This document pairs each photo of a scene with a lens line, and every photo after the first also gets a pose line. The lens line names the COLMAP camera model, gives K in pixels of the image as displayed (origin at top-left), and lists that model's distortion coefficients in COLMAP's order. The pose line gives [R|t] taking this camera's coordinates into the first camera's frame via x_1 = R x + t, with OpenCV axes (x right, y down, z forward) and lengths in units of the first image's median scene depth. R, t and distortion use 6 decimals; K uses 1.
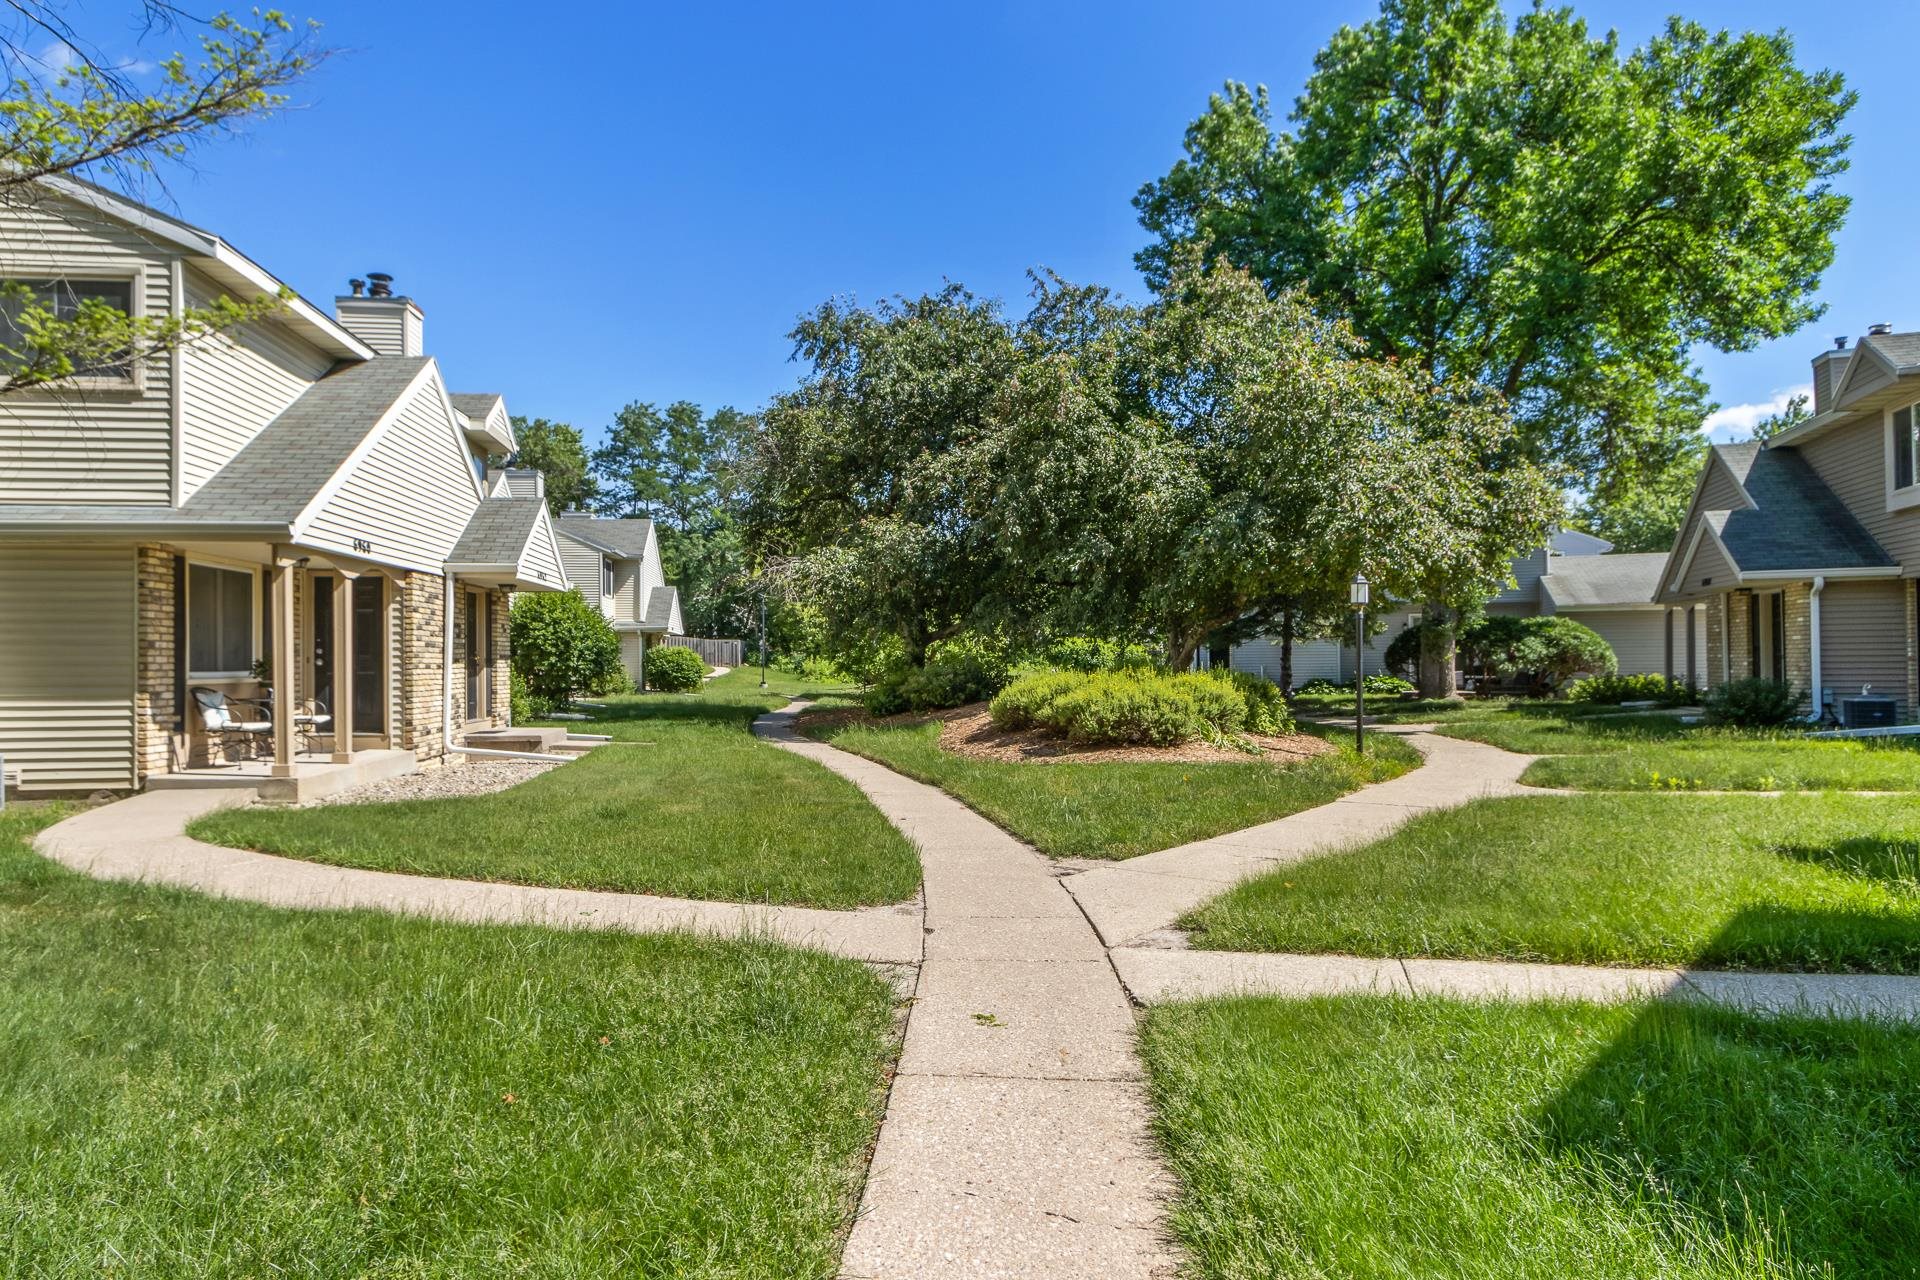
lens RADIAL K [[1114.7, 0, 951.3], [0, 1114.7, 649.8], [0, 0, 1]] dist [0.008132, 0.000672]
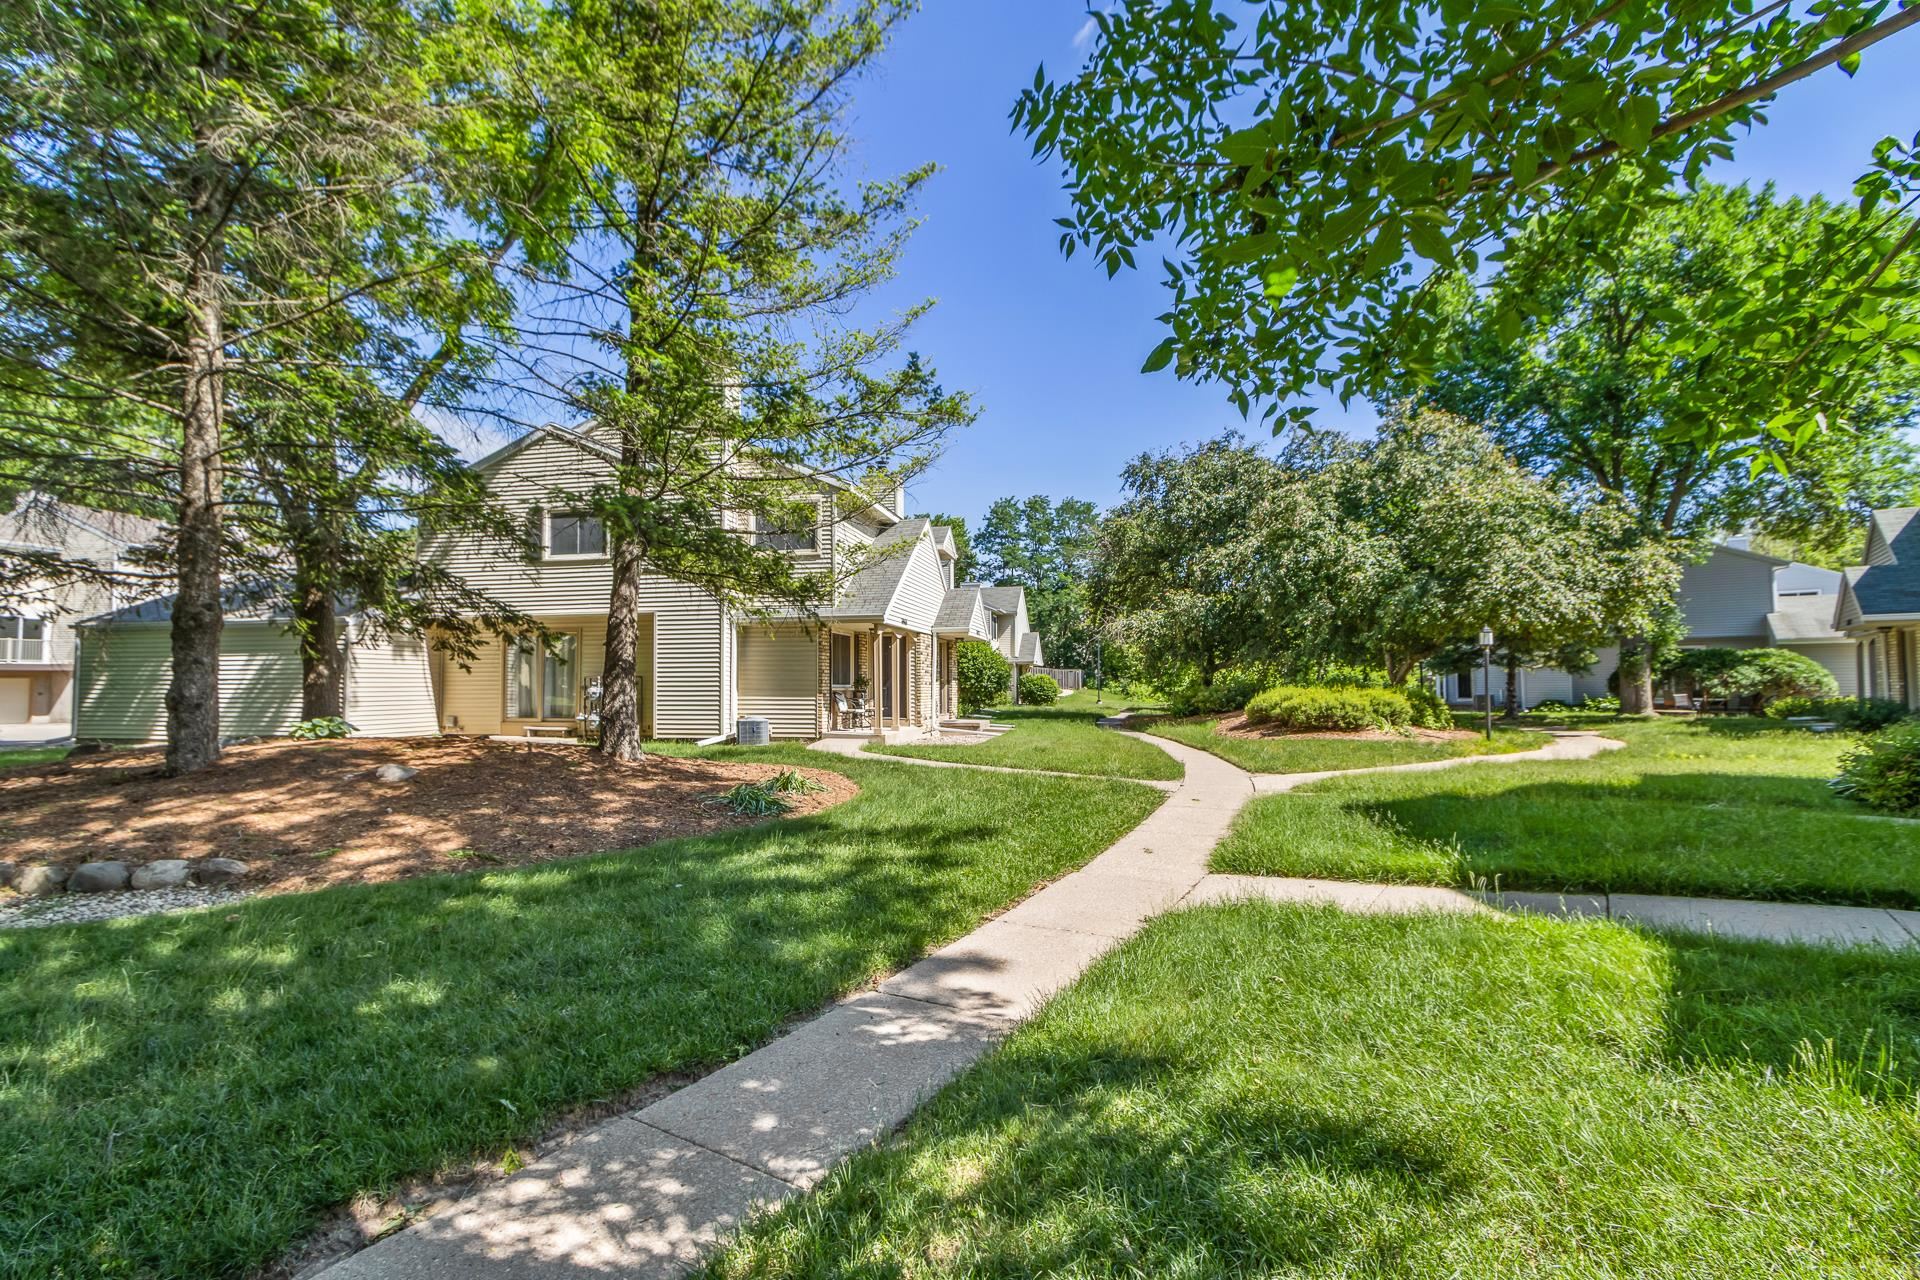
lens RADIAL K [[889.6, 0, 920.6], [0, 889.6, 662.5], [0, 0, 1]] dist [0.011822, -0.004684]
pose [[0.935782, -0.004550, -0.352549, 0.038518], [-0.001502, 0.999856, -0.016891, 0.003985], [0.352575, 0.016336, 0.935641, -0.303593]]
